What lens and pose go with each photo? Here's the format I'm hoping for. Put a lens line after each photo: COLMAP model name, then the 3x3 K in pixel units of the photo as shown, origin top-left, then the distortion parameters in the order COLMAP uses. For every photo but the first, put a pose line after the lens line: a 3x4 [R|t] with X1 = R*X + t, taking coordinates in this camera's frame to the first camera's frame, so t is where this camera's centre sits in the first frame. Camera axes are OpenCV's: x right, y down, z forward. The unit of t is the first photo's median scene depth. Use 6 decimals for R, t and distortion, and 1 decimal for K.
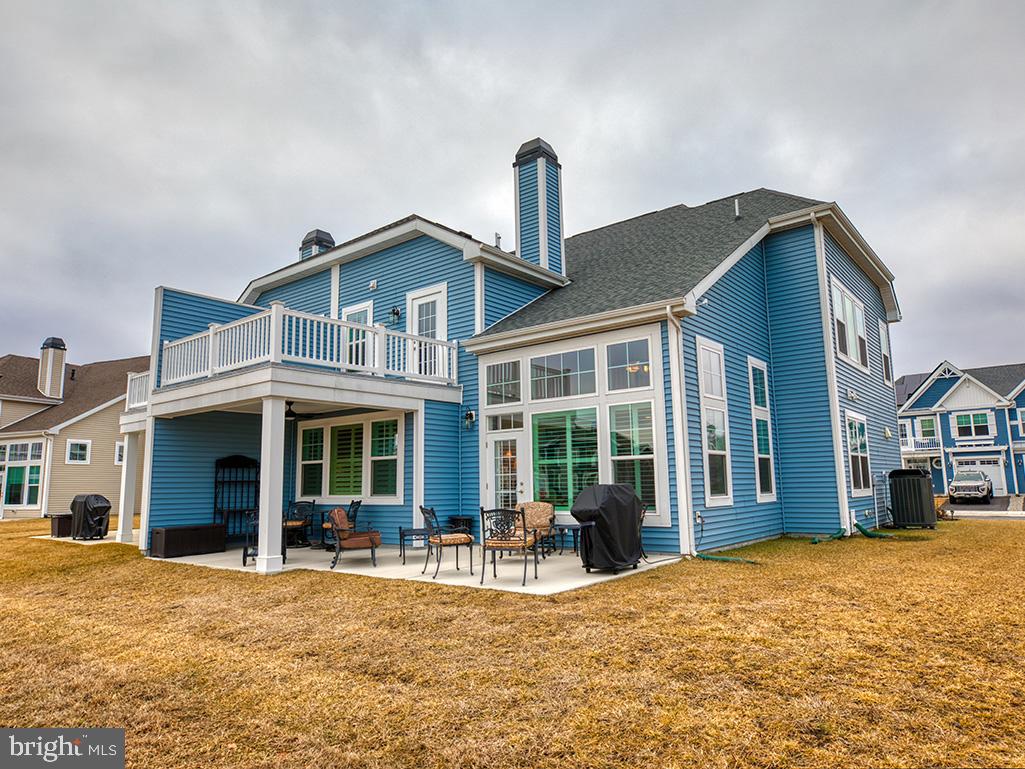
lens RADIAL K [[667.3, 0, 512.5], [0, 667.3, 384.5], [0, 0, 1]] dist [-0.017874, -0.000255]
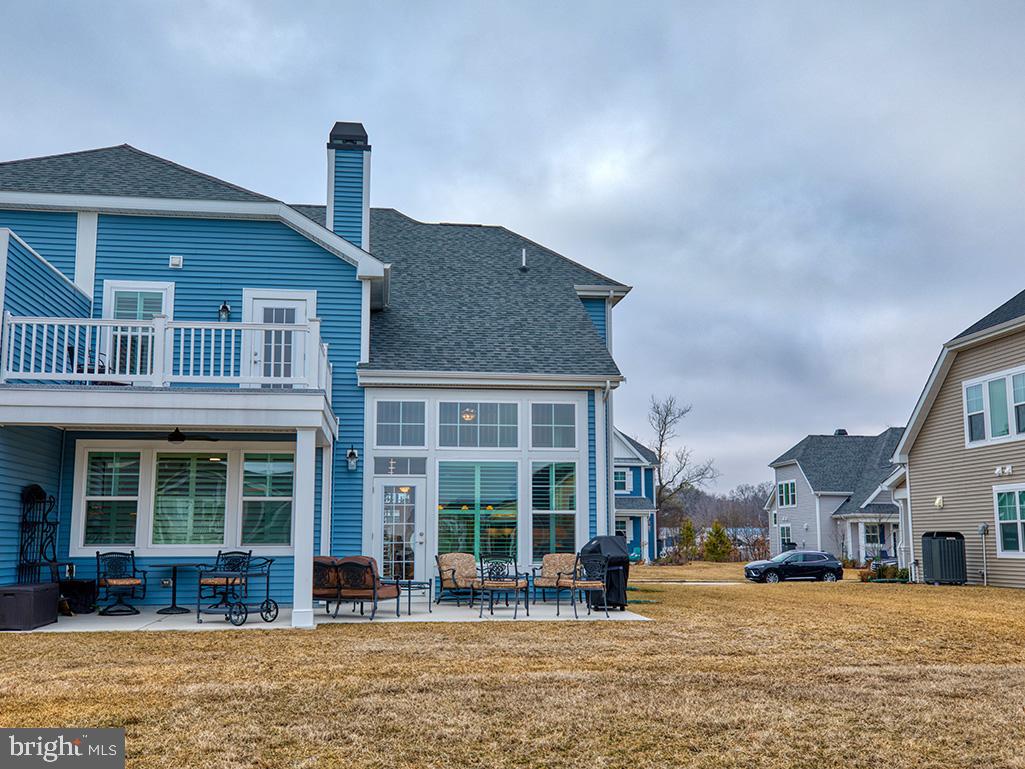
lens RADIAL K [[1089.6, 0, 512.5], [0, 1089.6, 384.5], [0, 0, 1]] dist [0.036777, 0.002611]
pose [[0.695755, 0.120376, 0.708120, -0.949148], [-0.121171, 0.991398, -0.049477, 0.000266], [-0.707985, -0.051380, 0.704356, -0.152602]]
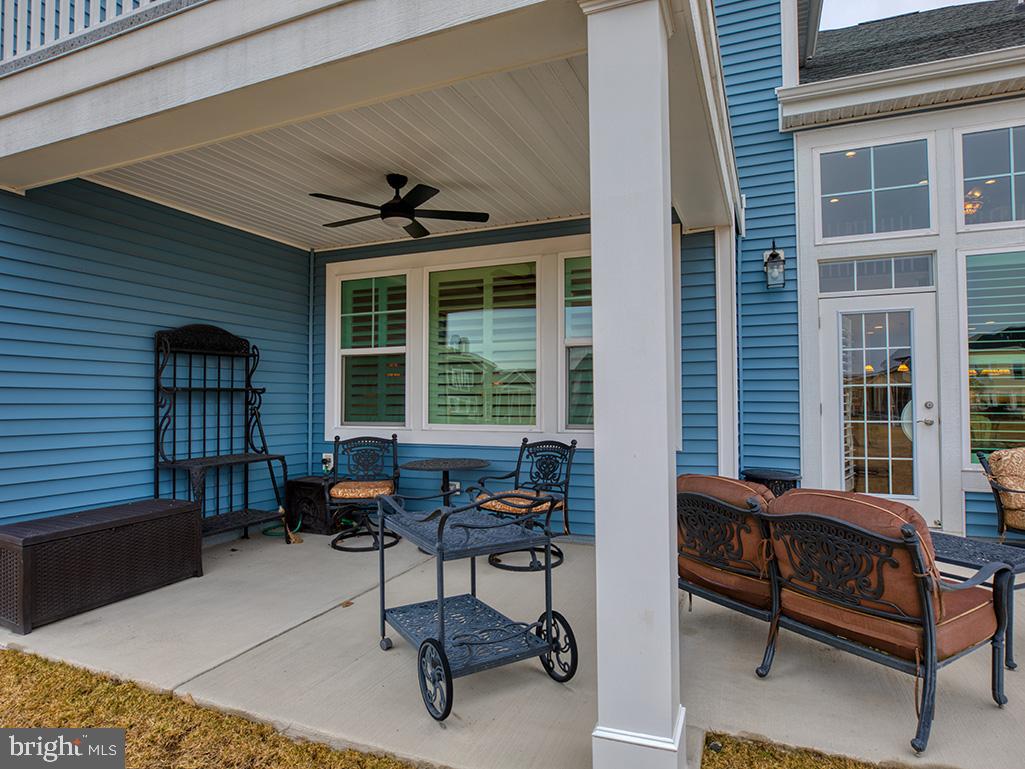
lens RADIAL K [[600.3, 0, 512.5], [0, 600.3, 384.5], [0, 0, 1]] dist [-0.019926, -0.000657]
pose [[0.960446, 0.021639, 0.277623, -0.358332], [-0.055579, 0.991813, 0.114969, 0.096592], [-0.272862, -0.125852, 0.953786, 0.643347]]
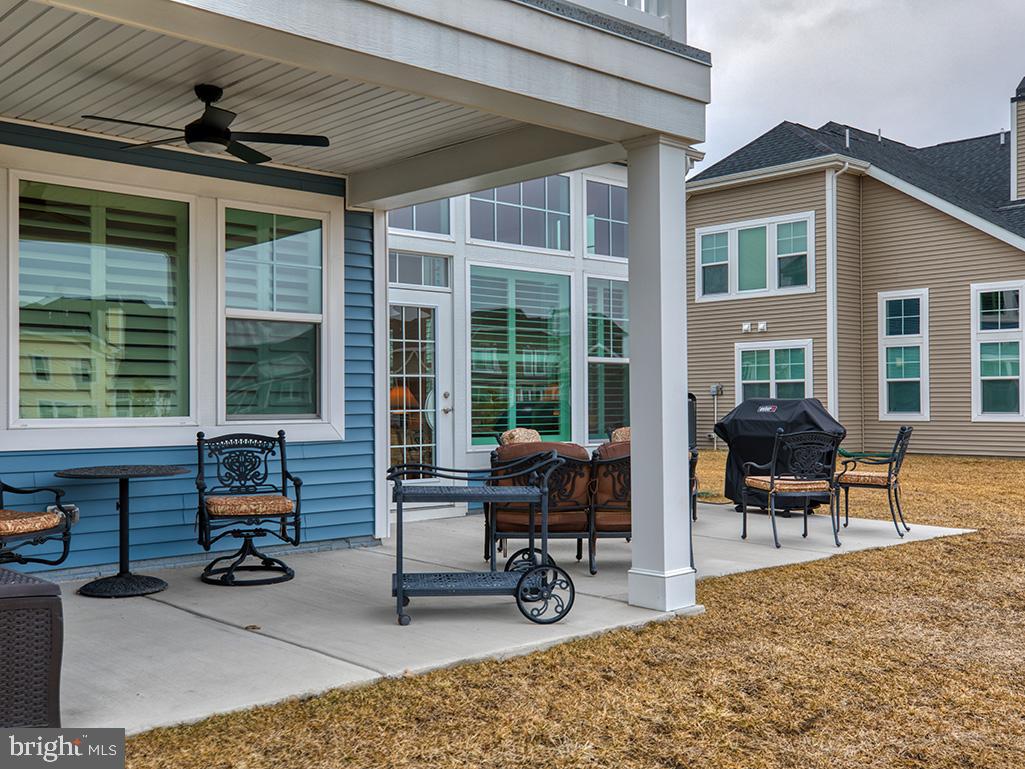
lens RADIAL K [[1089.6, 0, 512.5], [0, 1089.6, 384.5], [0, 0, 1]] dist [0.036777, 0.002611]
pose [[0.146732, 0.033755, 0.988600, -0.762603], [-0.149287, 0.988726, -0.011602, 0.134090], [-0.977846, -0.145883, 0.150117, 0.774470]]
